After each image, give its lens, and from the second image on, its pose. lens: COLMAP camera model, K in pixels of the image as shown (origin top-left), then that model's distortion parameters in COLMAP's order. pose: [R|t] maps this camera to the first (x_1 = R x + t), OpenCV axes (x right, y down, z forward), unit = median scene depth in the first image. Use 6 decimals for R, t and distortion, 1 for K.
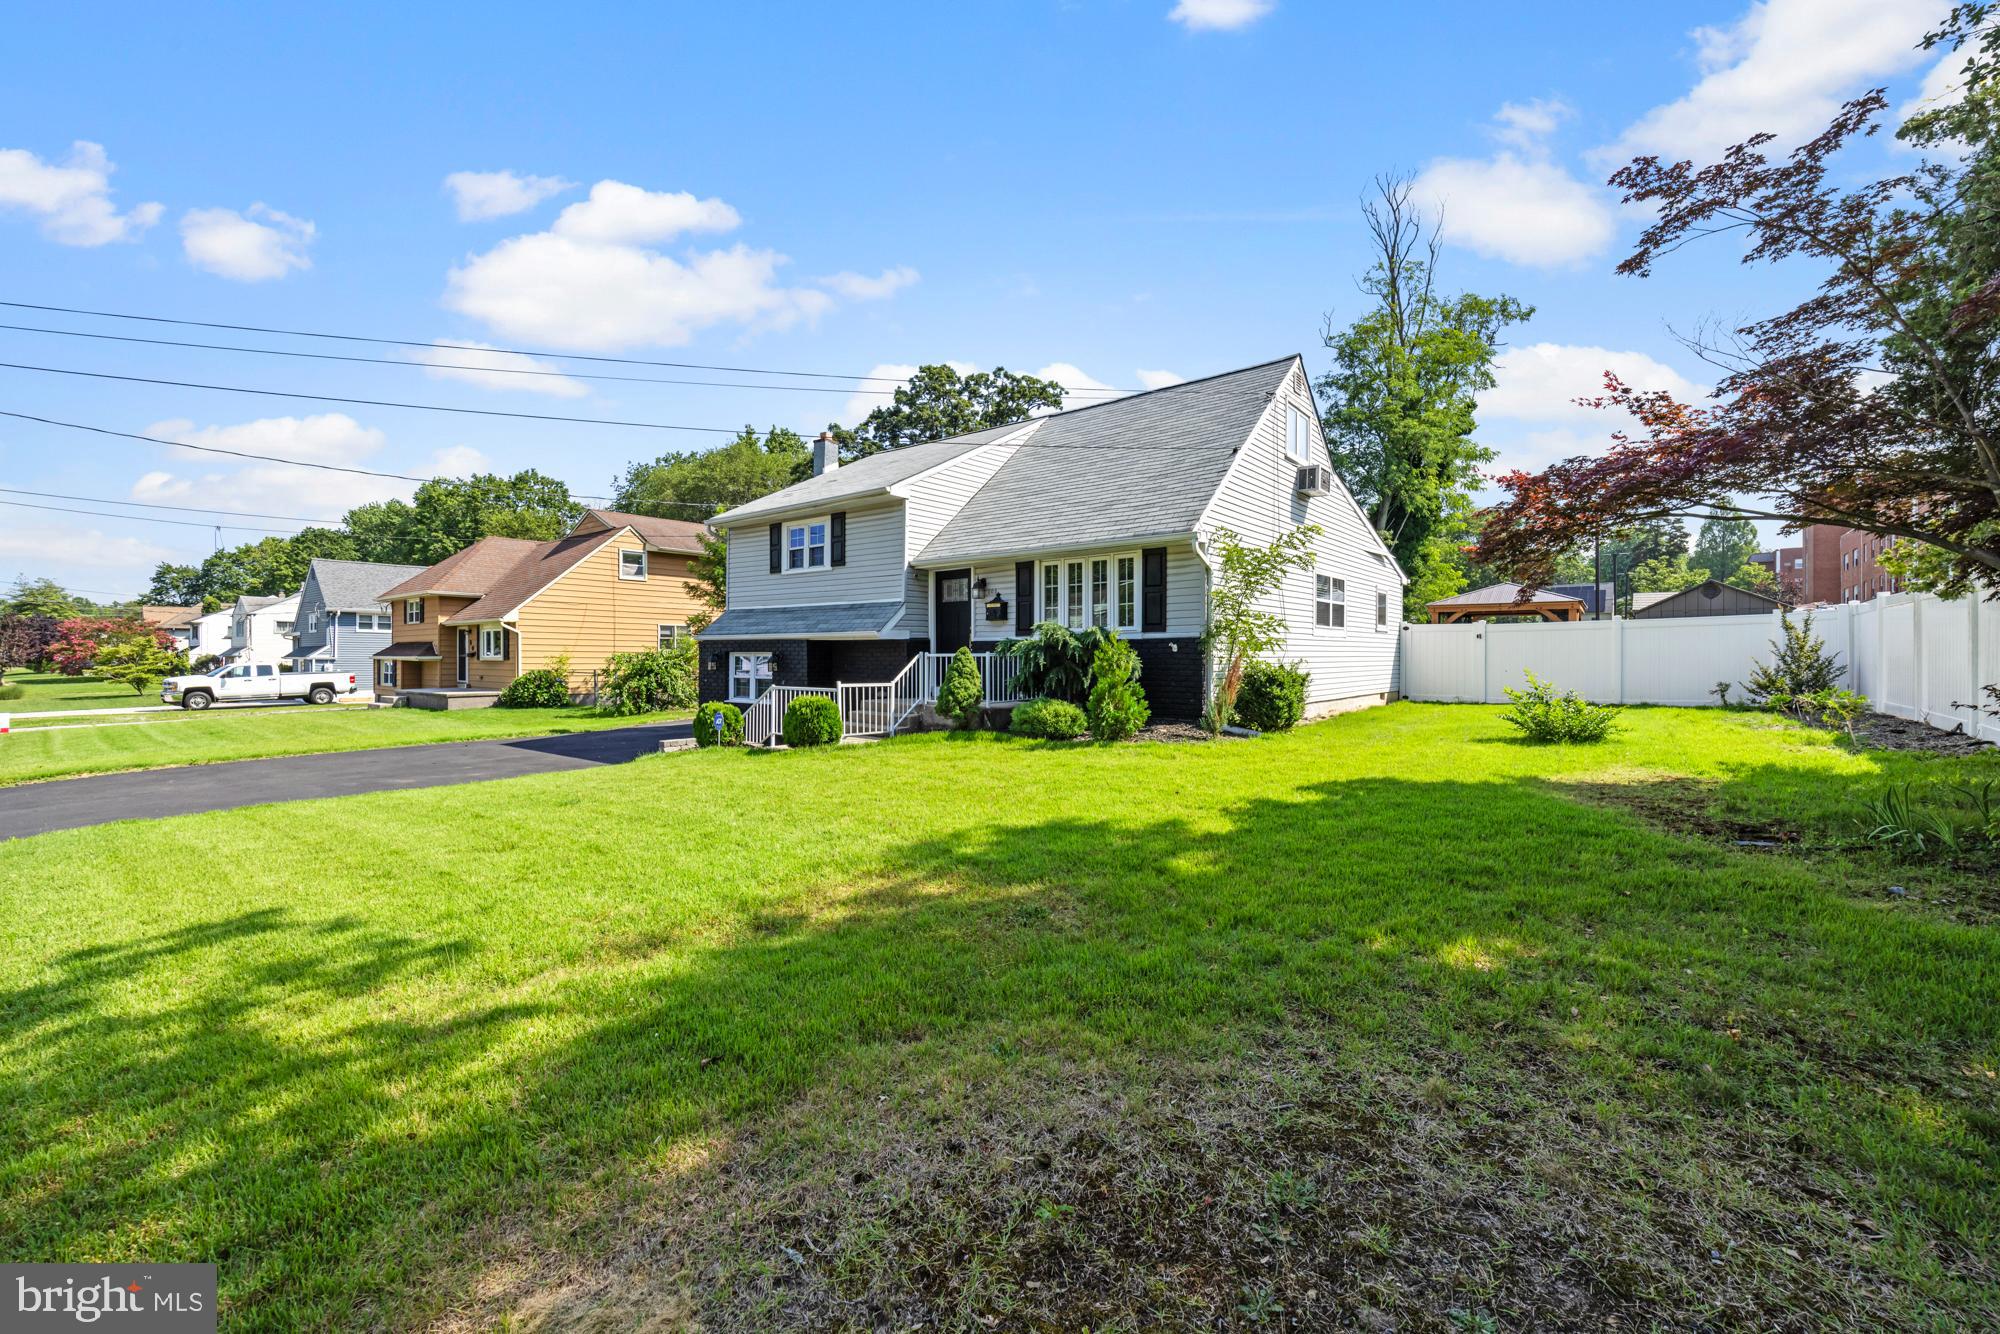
lens RADIAL K [[781.5, 0, 986.7], [0, 781.5, 646.1], [0, 0, 1]] dist [0.002340, -0.006156]
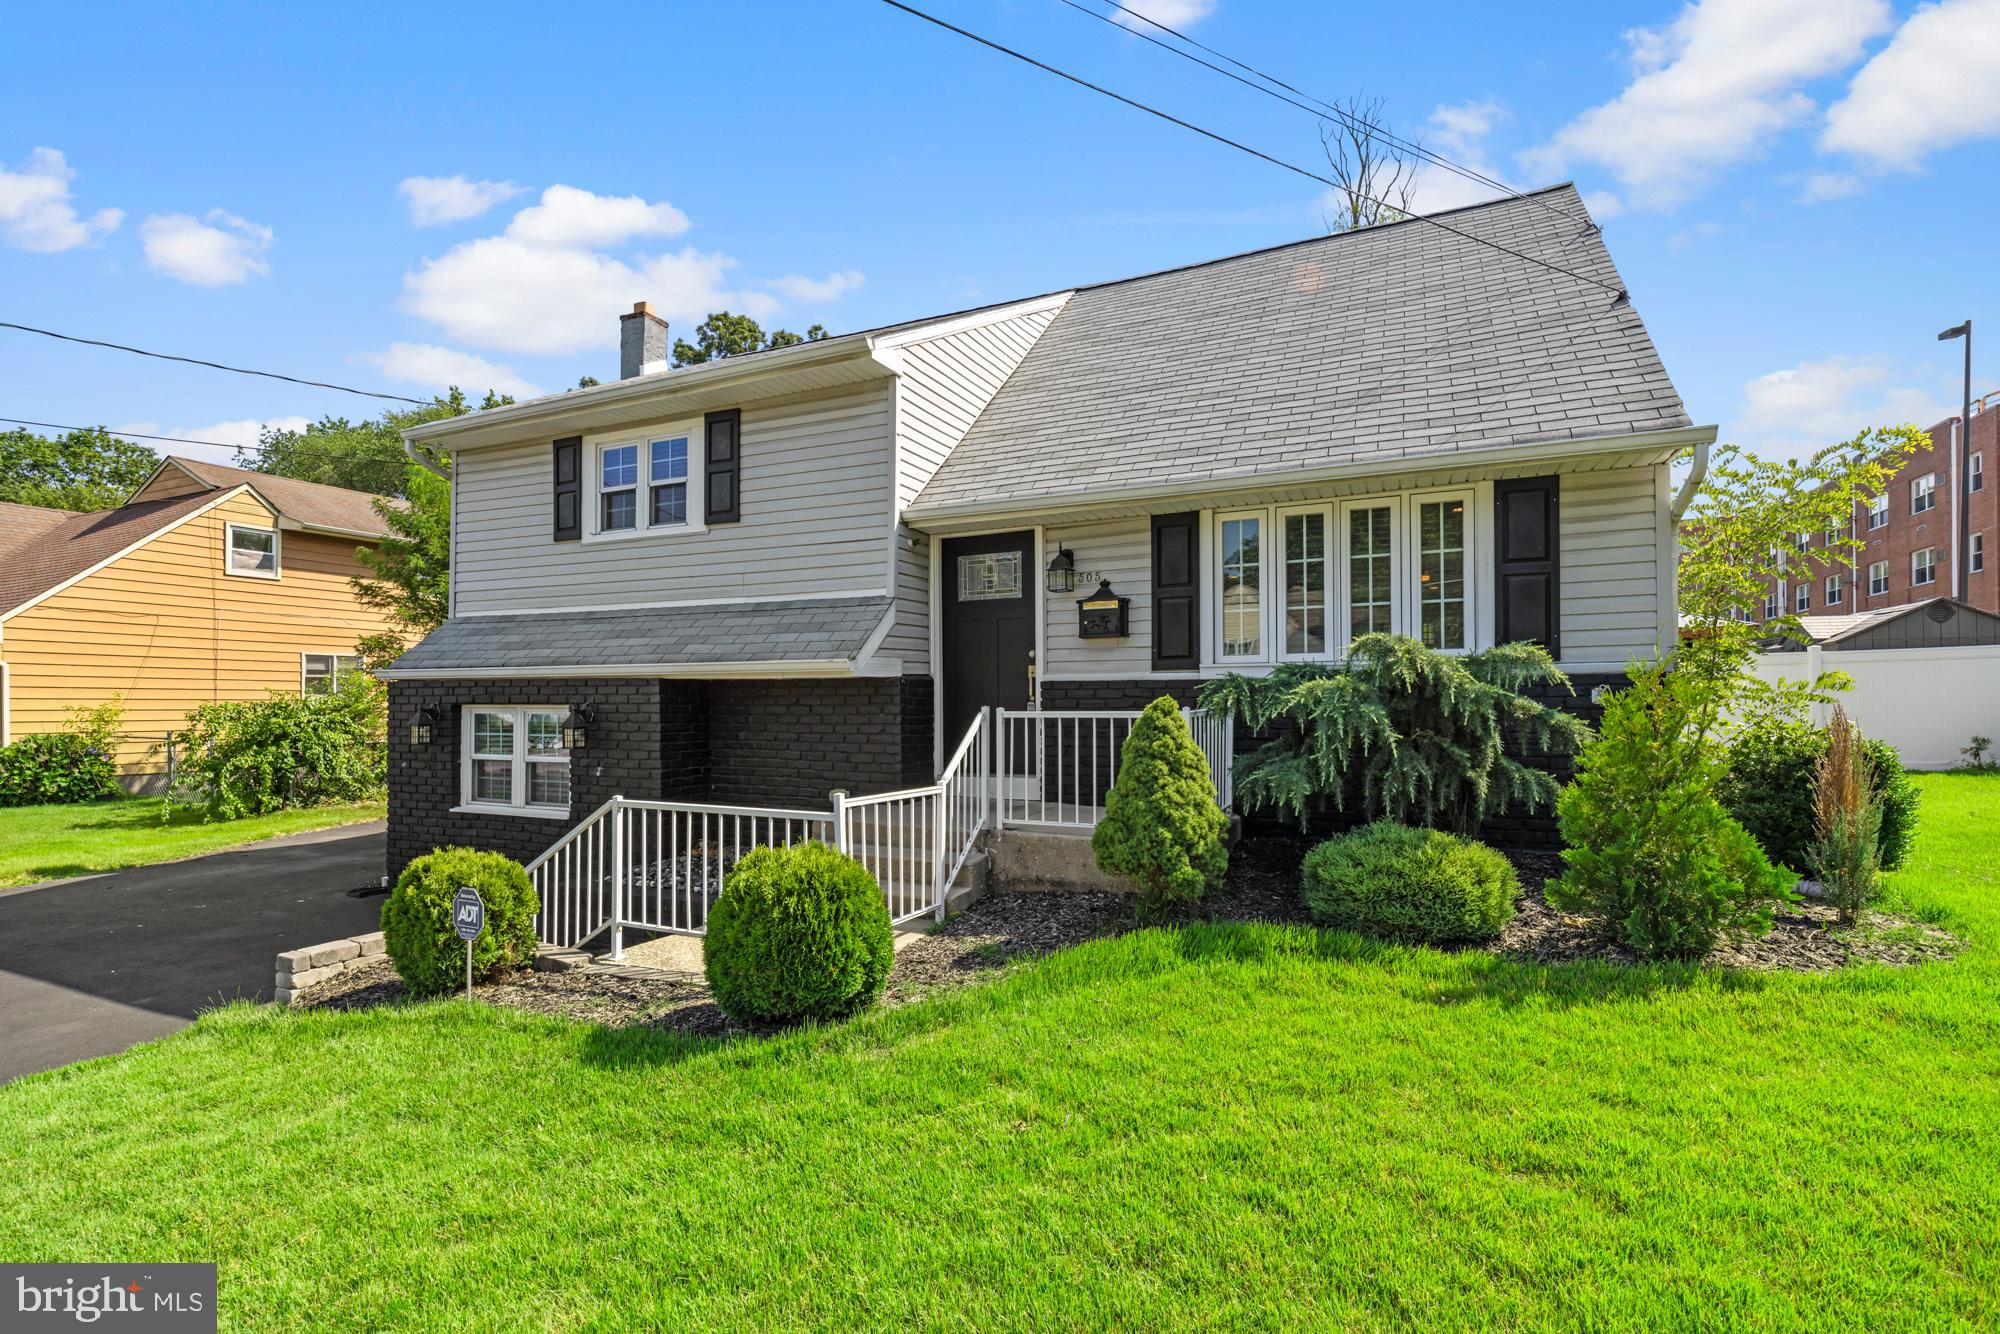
lens RADIAL K [[922.0, 0, 996.4], [0, 922.0, 678.6], [0, 0, 1]] dist [-0.004649, -0.000815]
pose [[0.970597, 0.000241, 0.240712, -0.163314], [0.001776, 0.999965, -0.008160, -0.003132], [-0.240705, 0.008347, 0.970562, 0.418312]]
